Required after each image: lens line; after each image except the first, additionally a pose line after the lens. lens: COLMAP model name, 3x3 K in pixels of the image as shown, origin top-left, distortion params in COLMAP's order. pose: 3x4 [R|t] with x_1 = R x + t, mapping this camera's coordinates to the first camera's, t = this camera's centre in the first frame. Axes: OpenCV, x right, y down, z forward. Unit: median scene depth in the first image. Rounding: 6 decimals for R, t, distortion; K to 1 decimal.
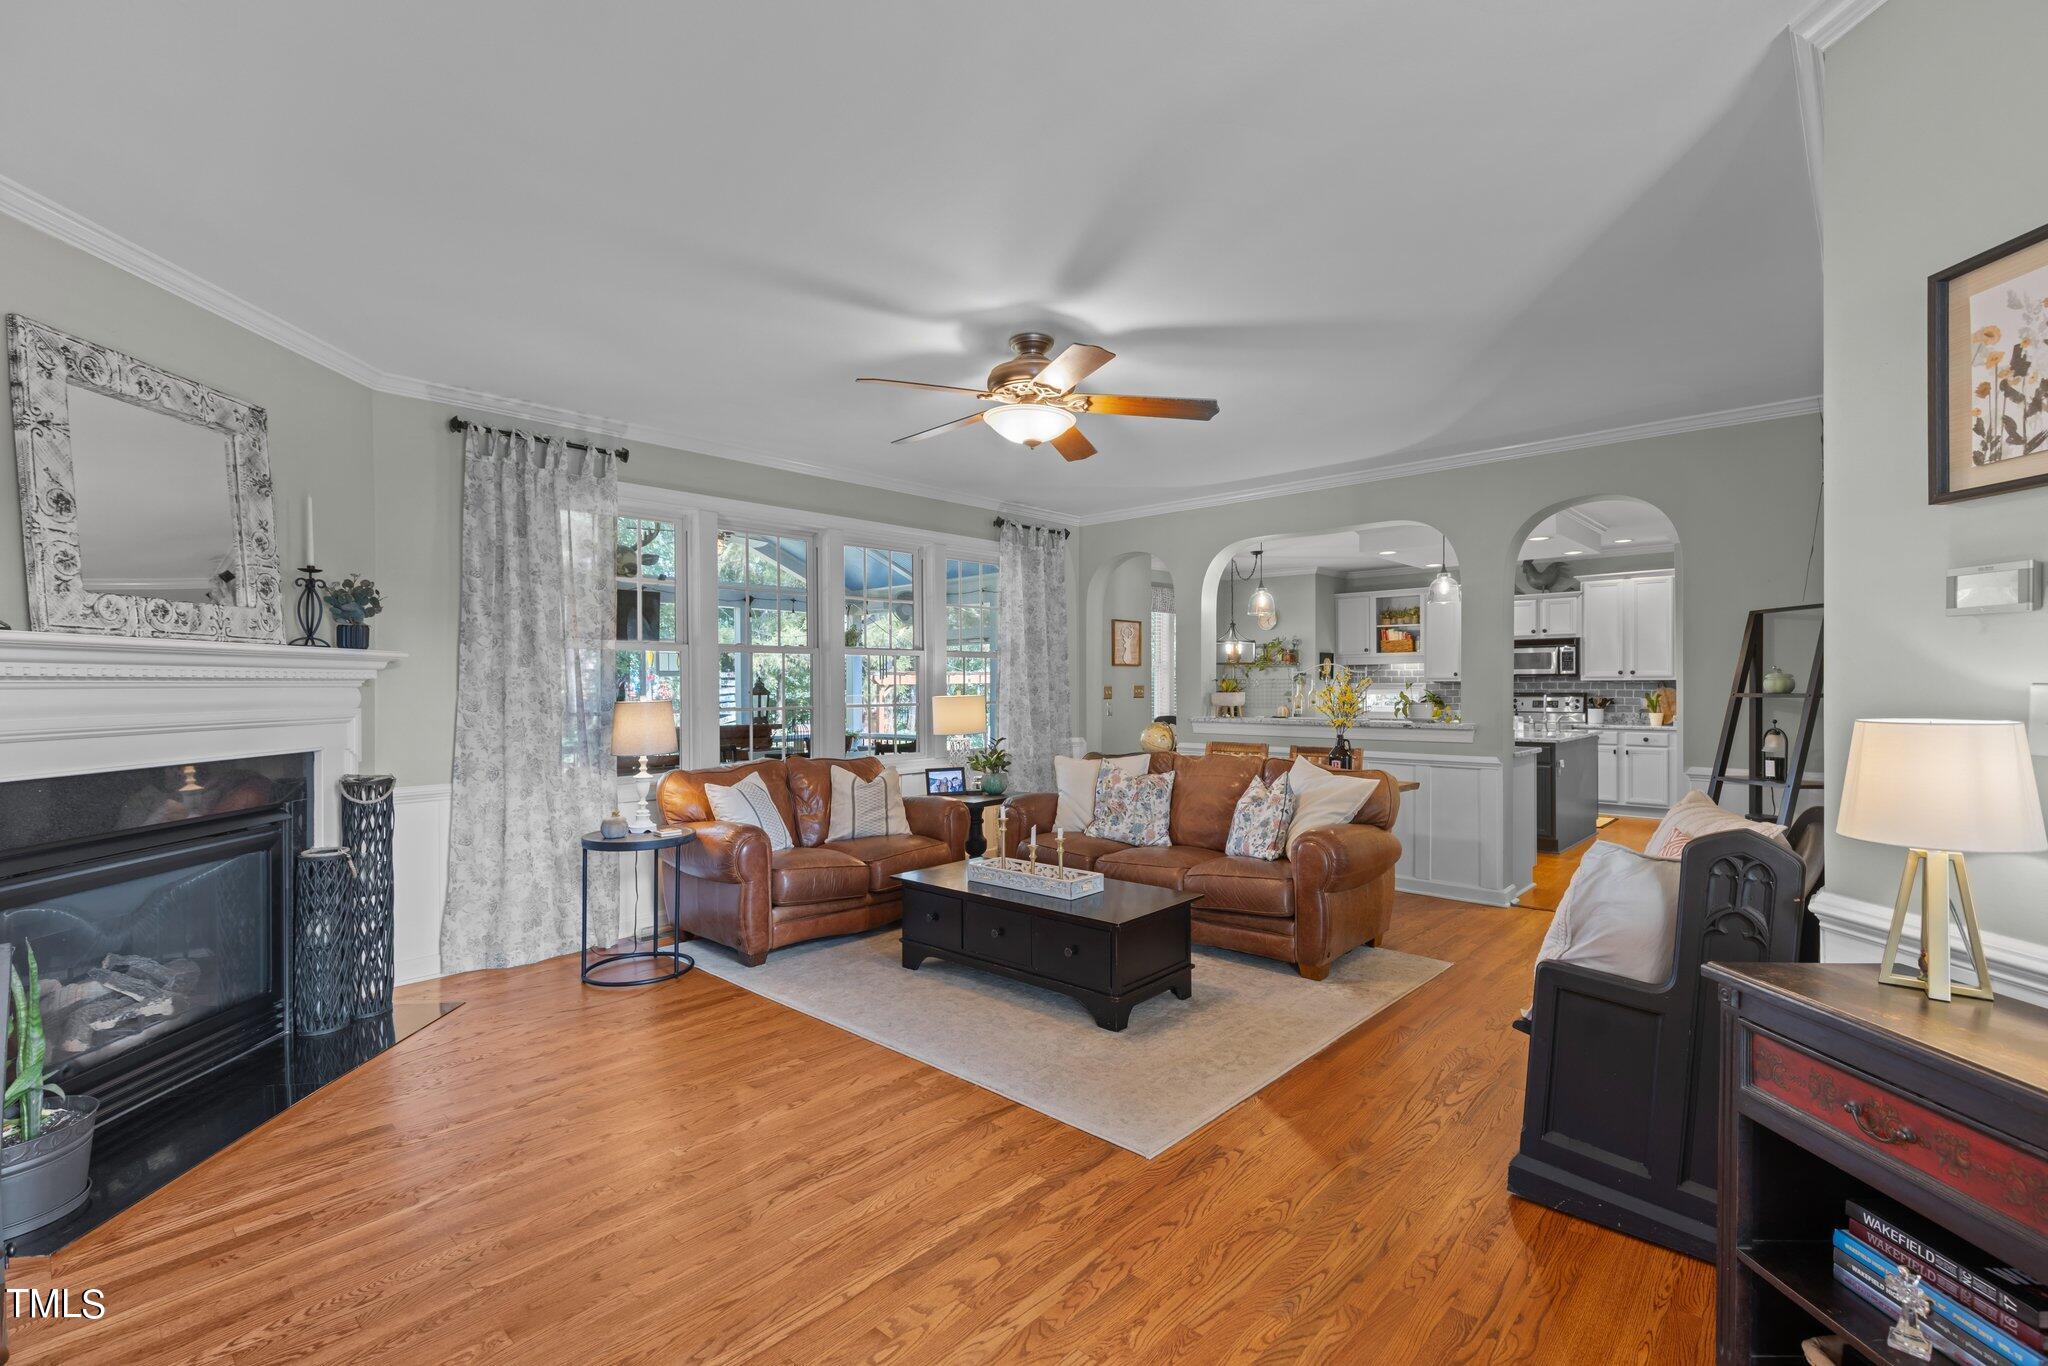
lens RADIAL K [[942.3, 0, 1028.1], [0, 942.3, 691.8], [0, 0, 1]] dist [-0.001743, 0.001250]
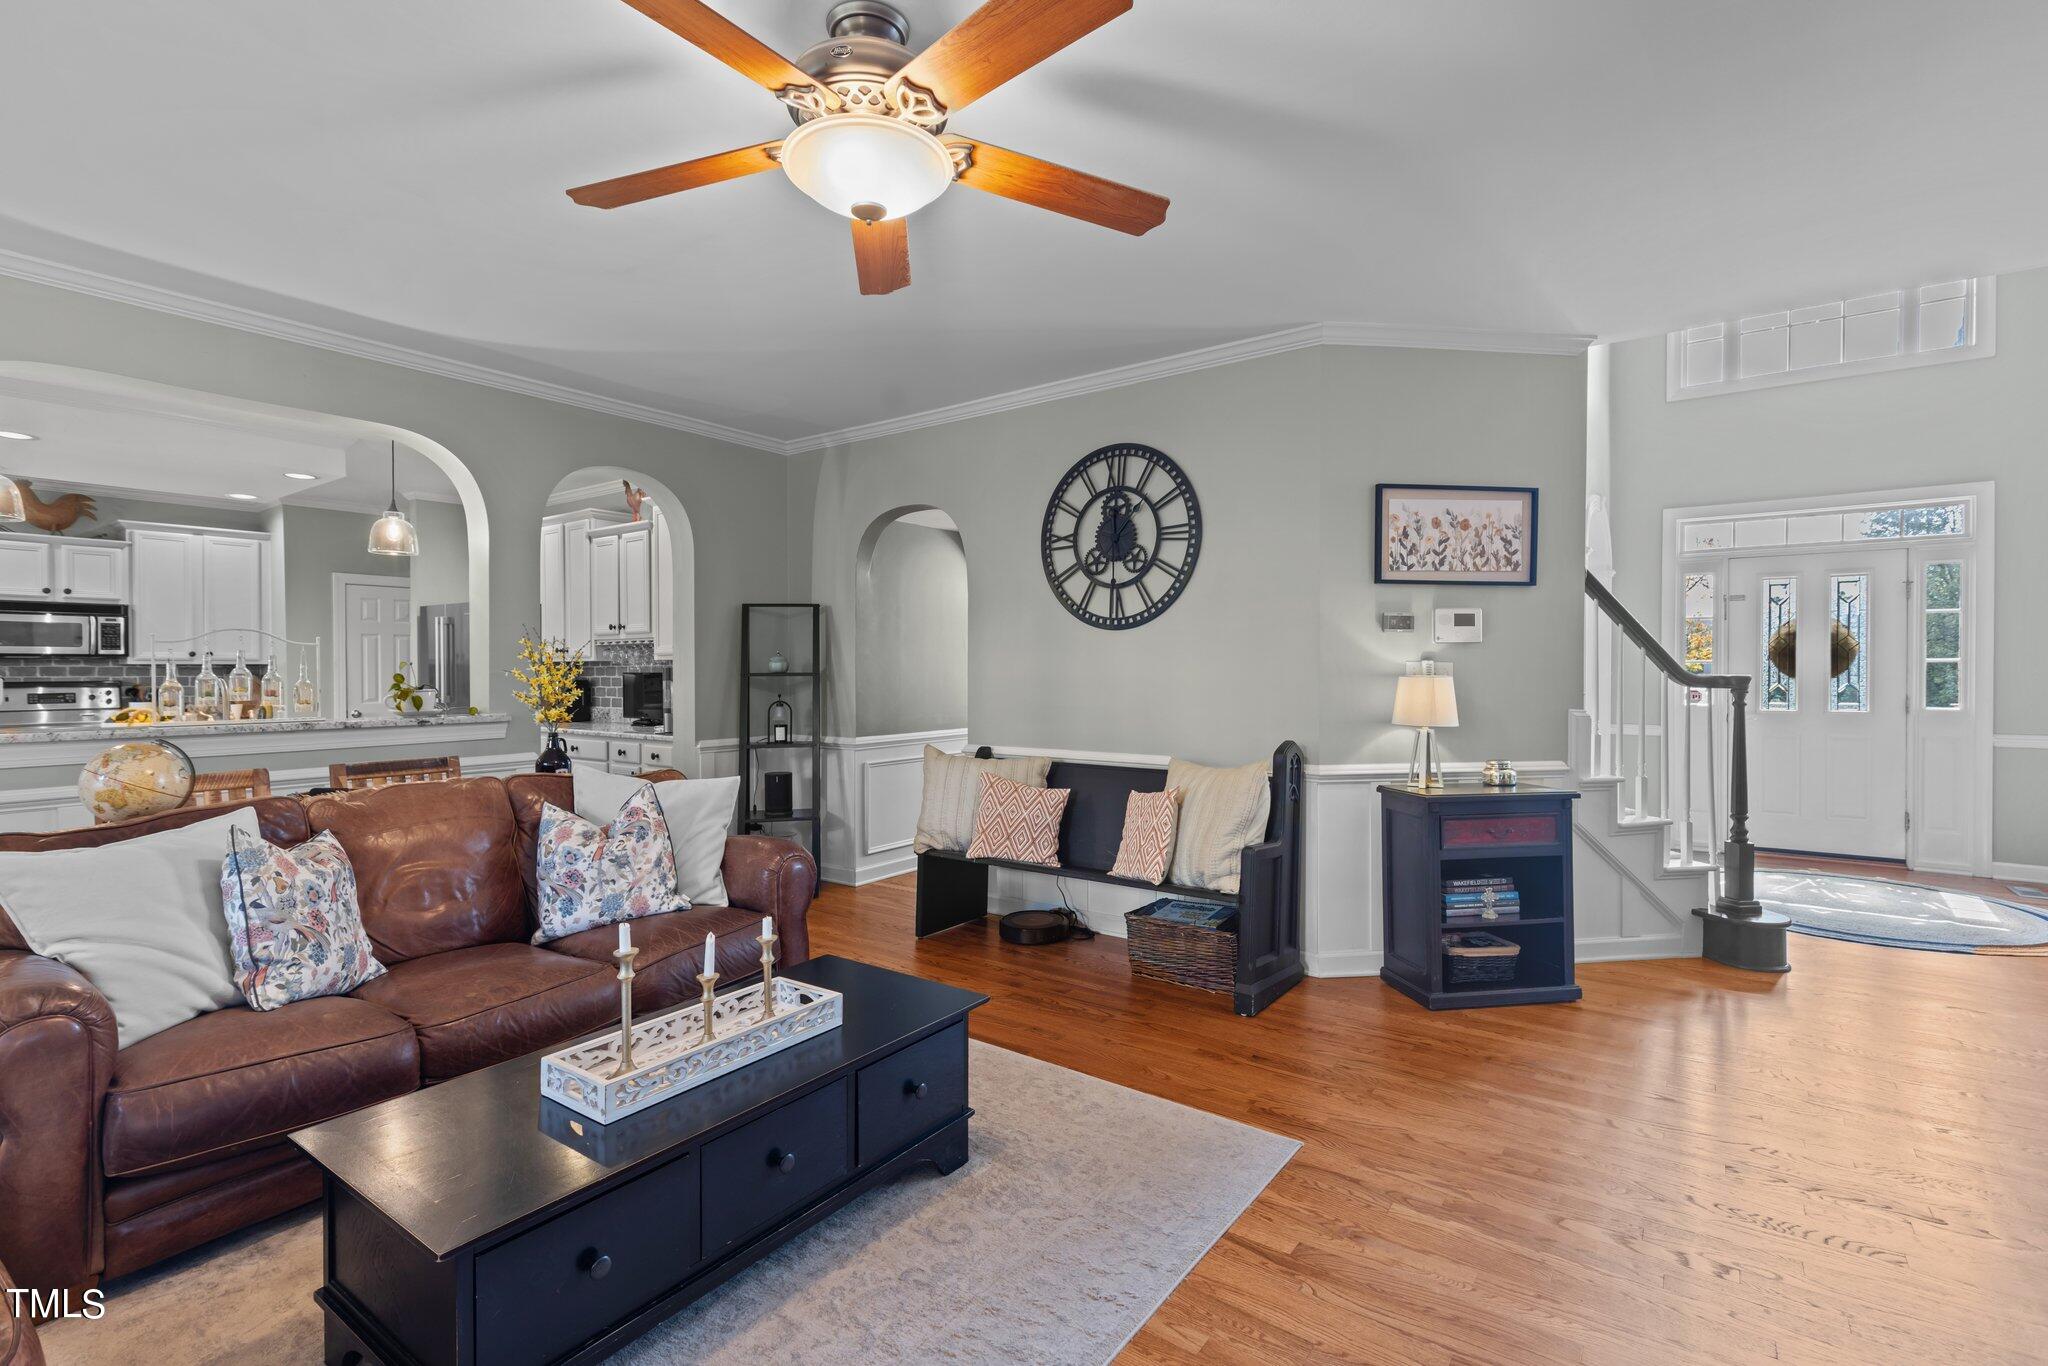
lens RADIAL K [[942.3, 0, 1025.2], [0, 942.3, 685.6], [0, 0, 1]] dist [-0.001743, 0.001250]
pose [[-0.120789, -0.010025, 0.992628, -0.224744], [0.008885, 0.999898, 0.011179, 0.002866], [-0.992638, 0.010170, -0.120688, 0.397053]]
